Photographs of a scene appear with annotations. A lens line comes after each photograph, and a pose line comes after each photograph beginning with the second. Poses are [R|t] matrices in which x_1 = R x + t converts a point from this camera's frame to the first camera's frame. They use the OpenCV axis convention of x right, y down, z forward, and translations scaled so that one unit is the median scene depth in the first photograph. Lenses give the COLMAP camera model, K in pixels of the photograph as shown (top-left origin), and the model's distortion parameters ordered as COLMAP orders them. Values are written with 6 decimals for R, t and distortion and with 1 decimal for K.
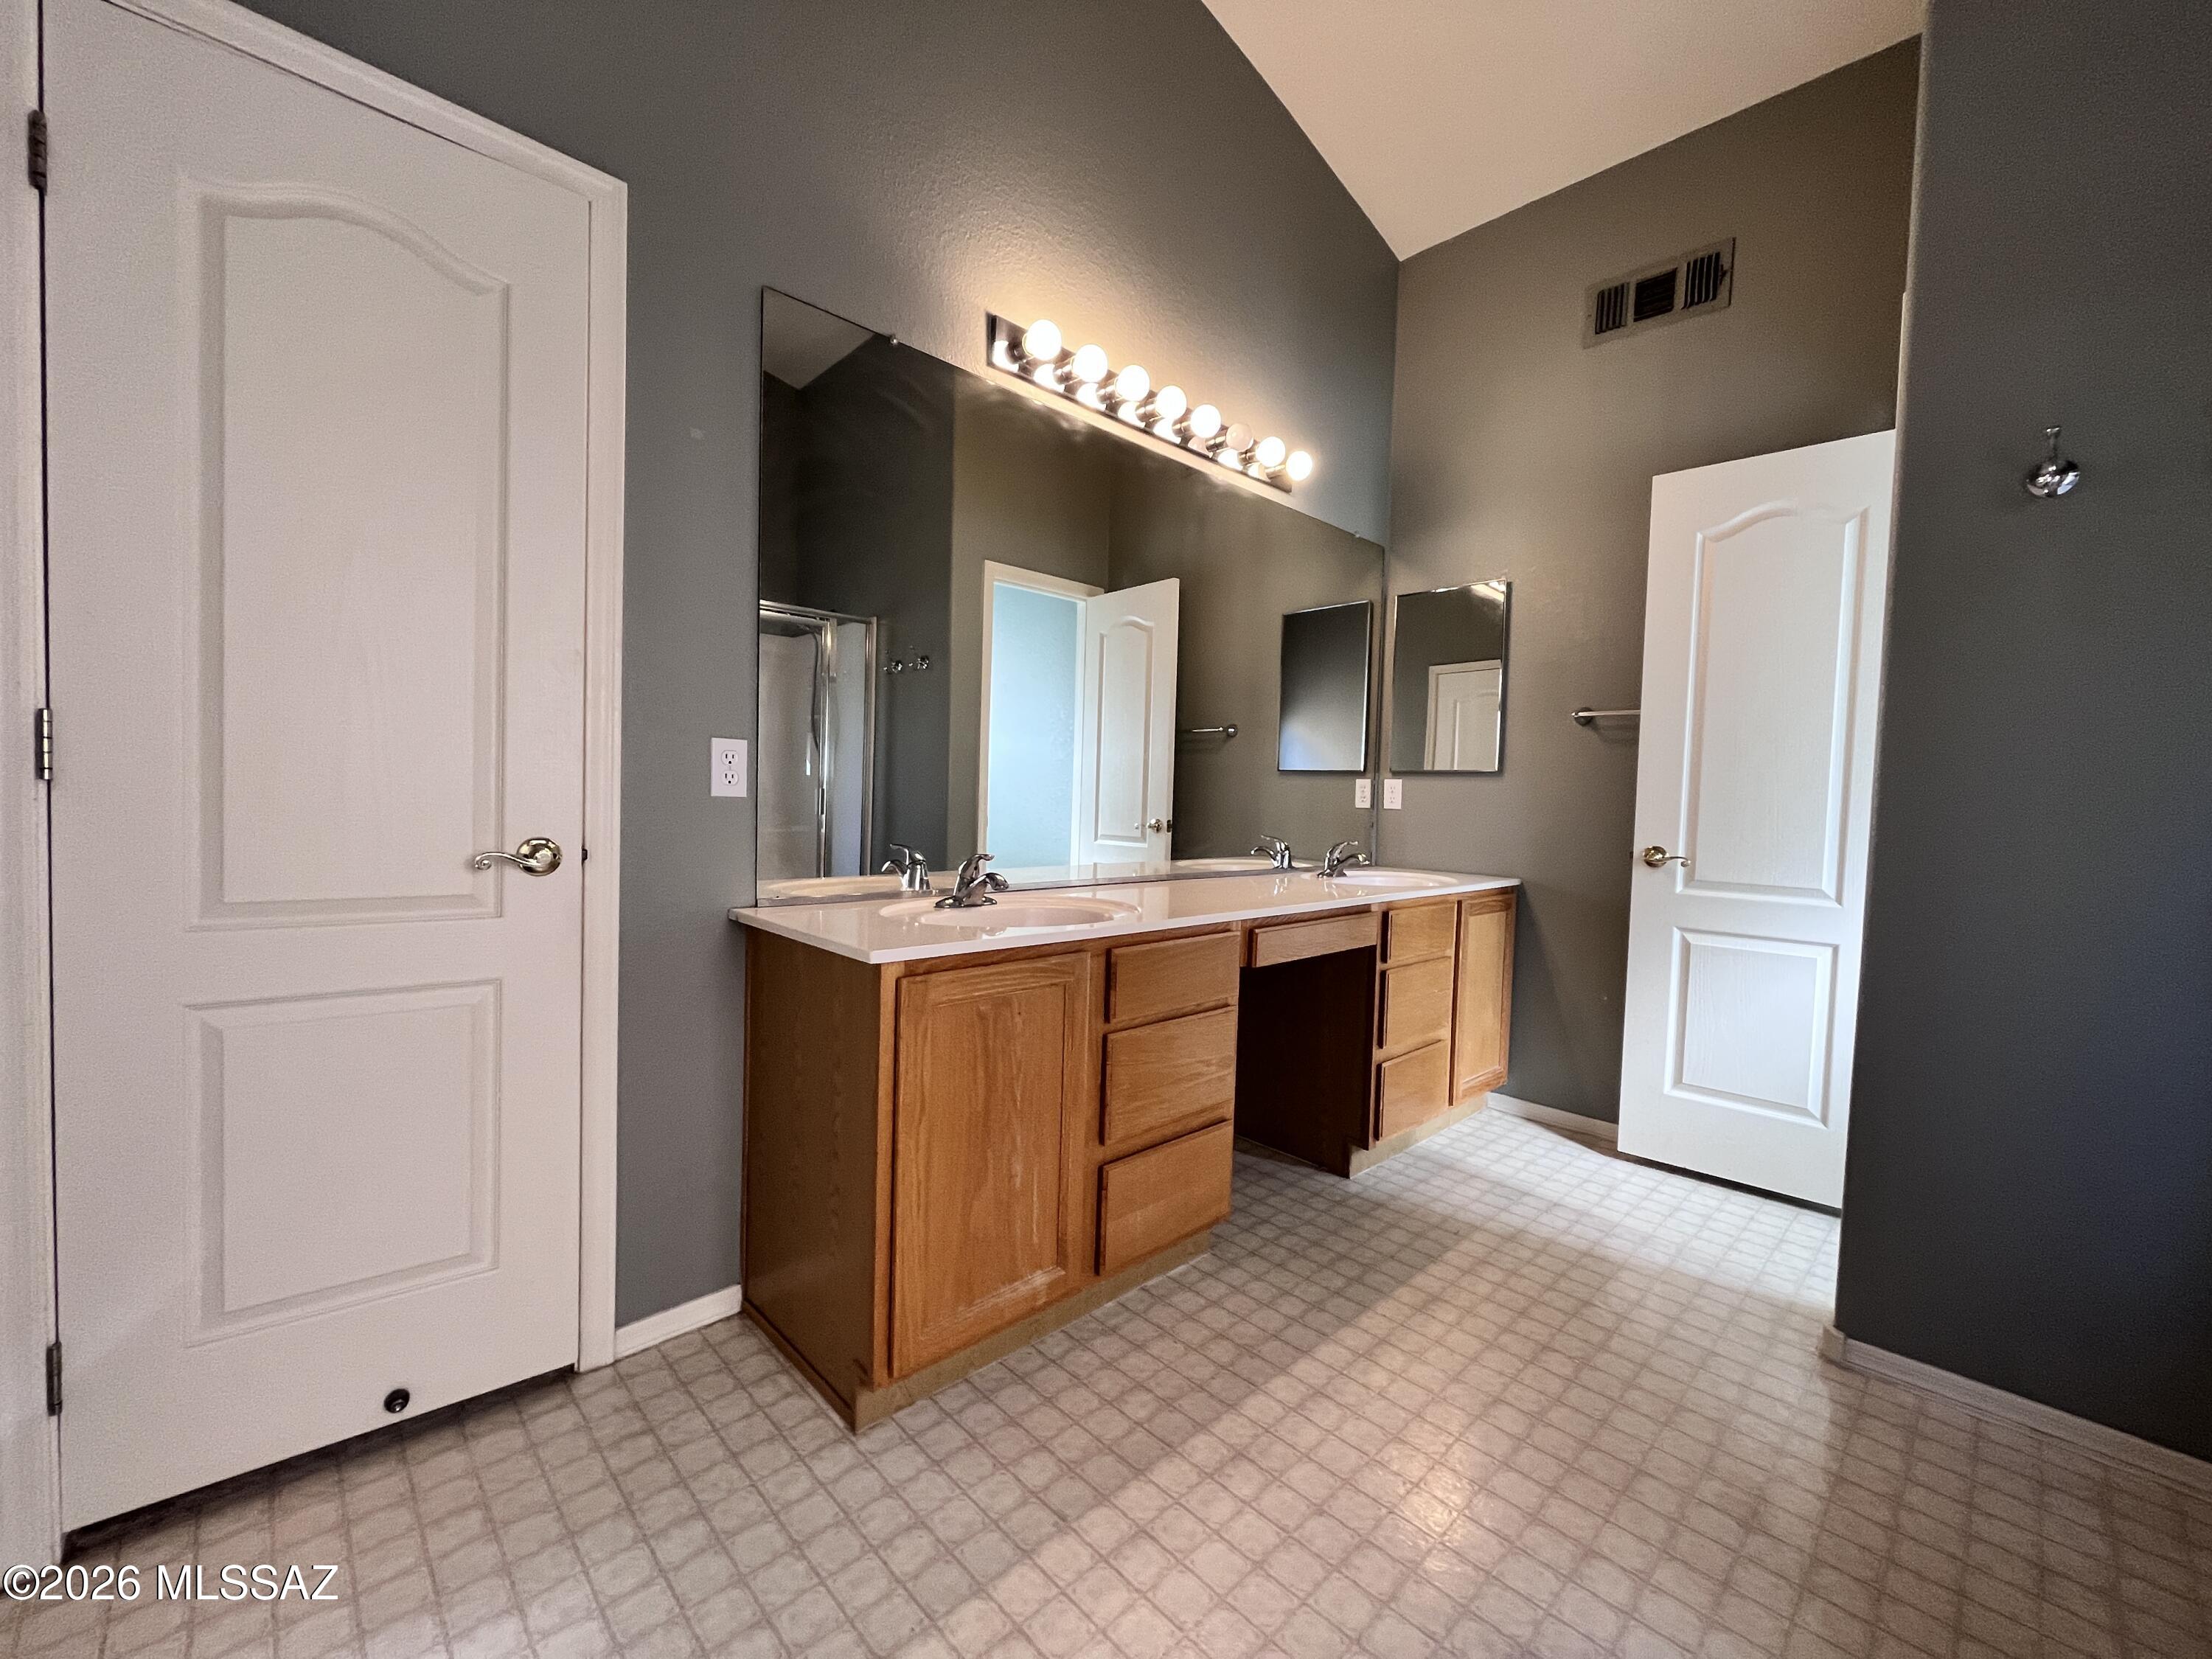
lens RADIAL K [[892.5, 0, 1108.3], [0, 892.5, 830.1], [0, 0, 1]] dist [-0.006407, 0.000024]
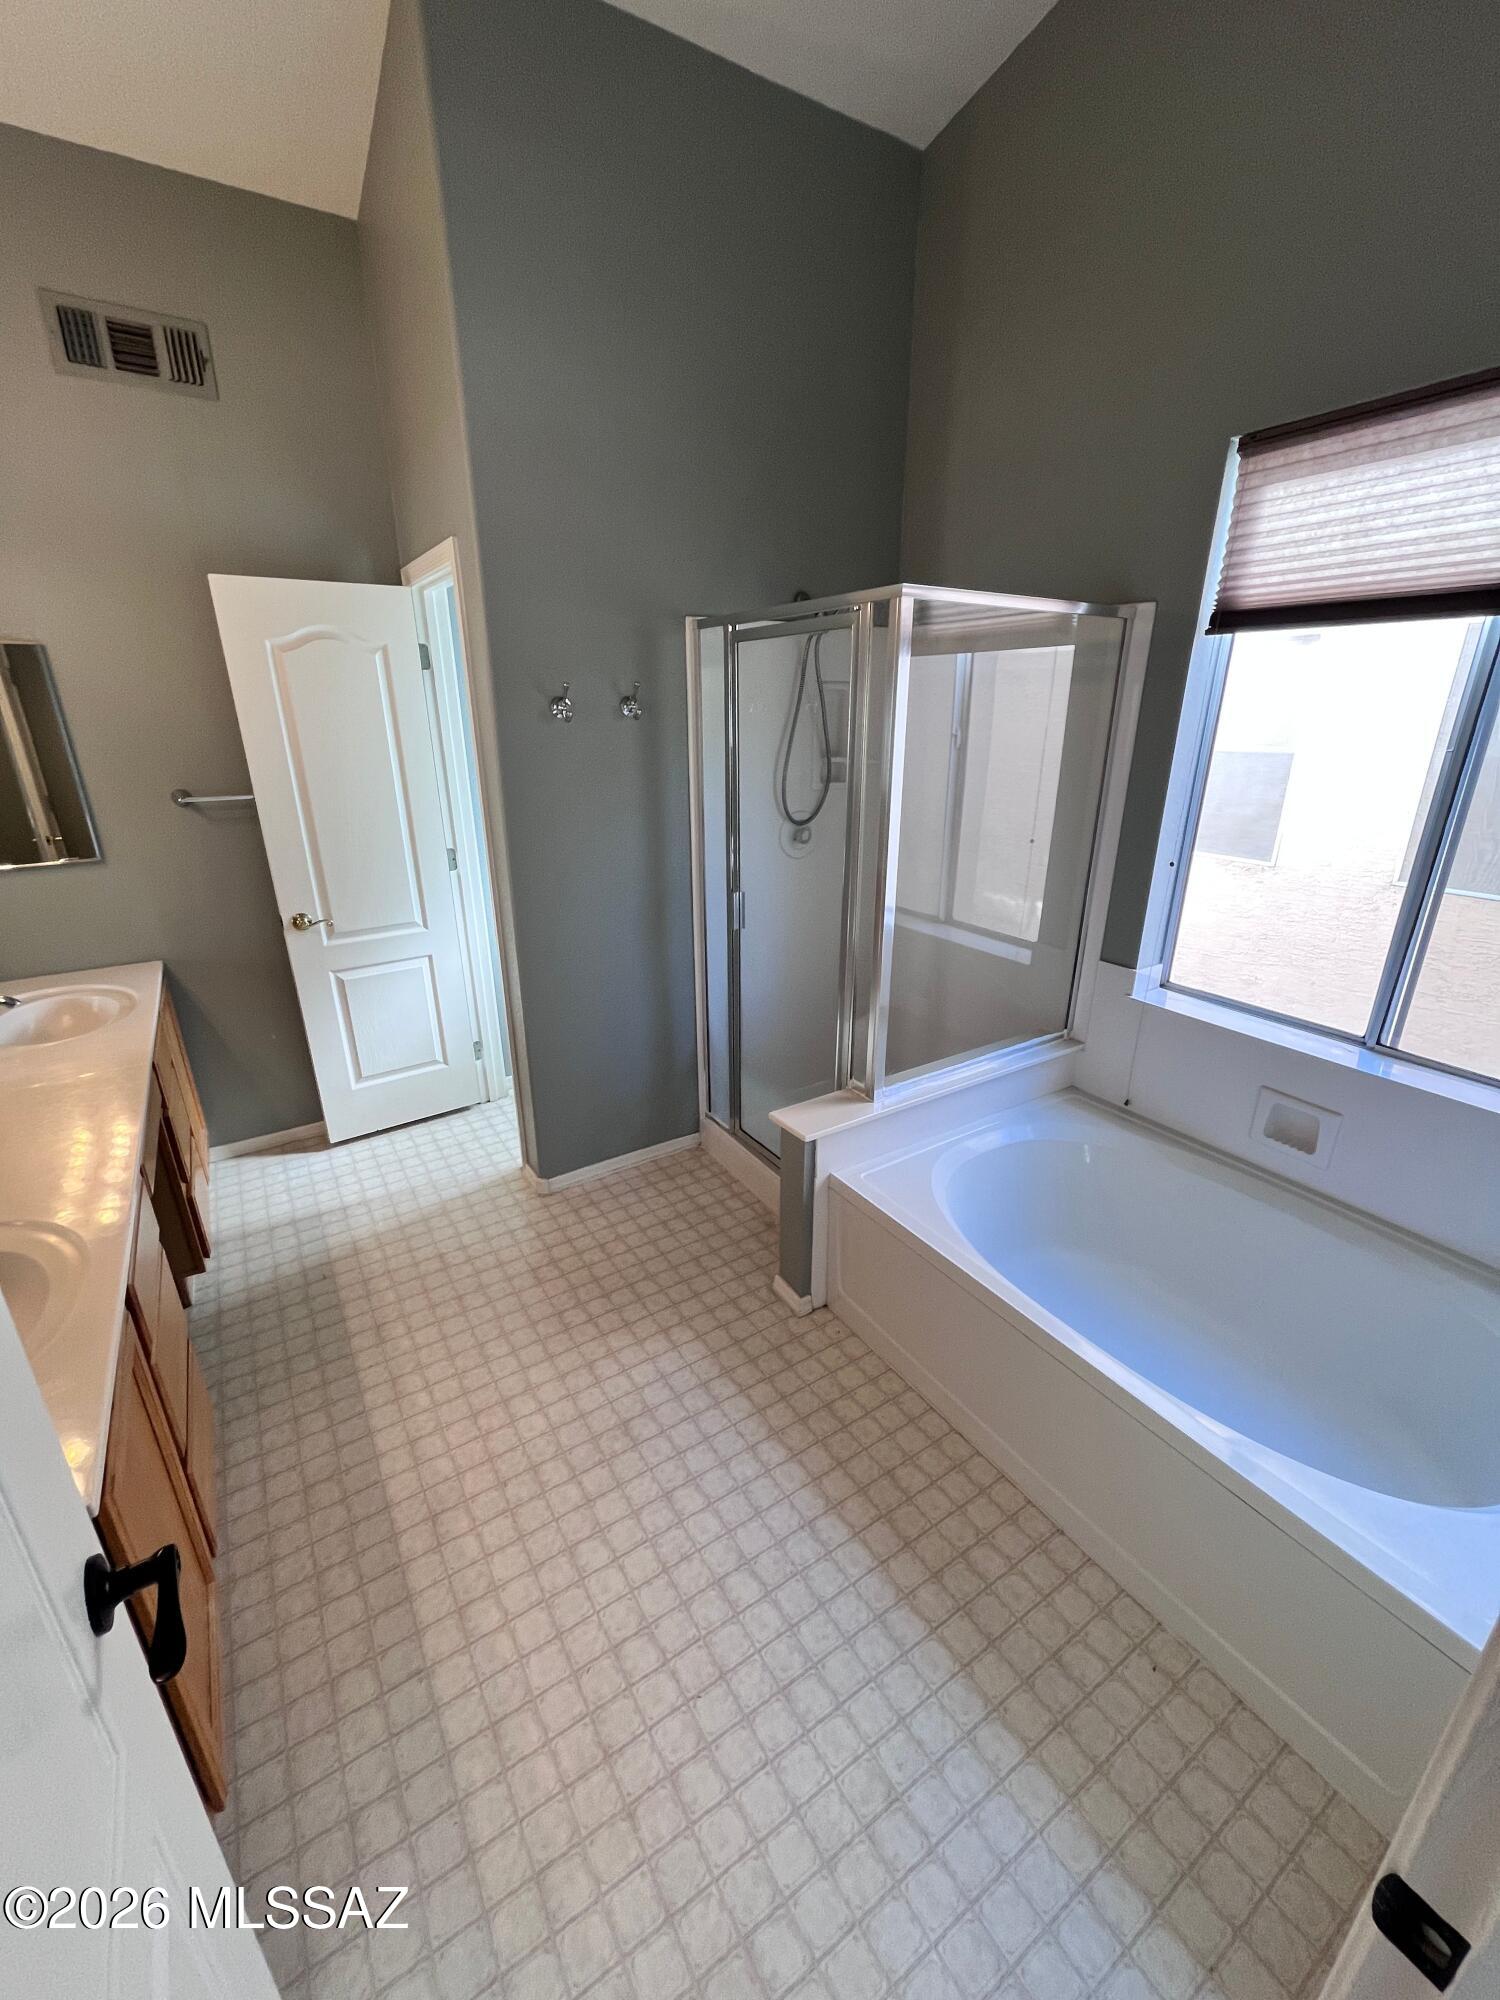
lens RADIAL K [[807.0, 0, 750.8], [0, 807.0, 999.5], [0, 0, 1]] dist [-0.006407, 0.000024]
pose [[0.190959, -0.368063, 0.909980, -0.411296], [0.047831, 0.929428, 0.365892, -0.319082], [-0.980432, -0.026345, 0.195088, 0.221348]]
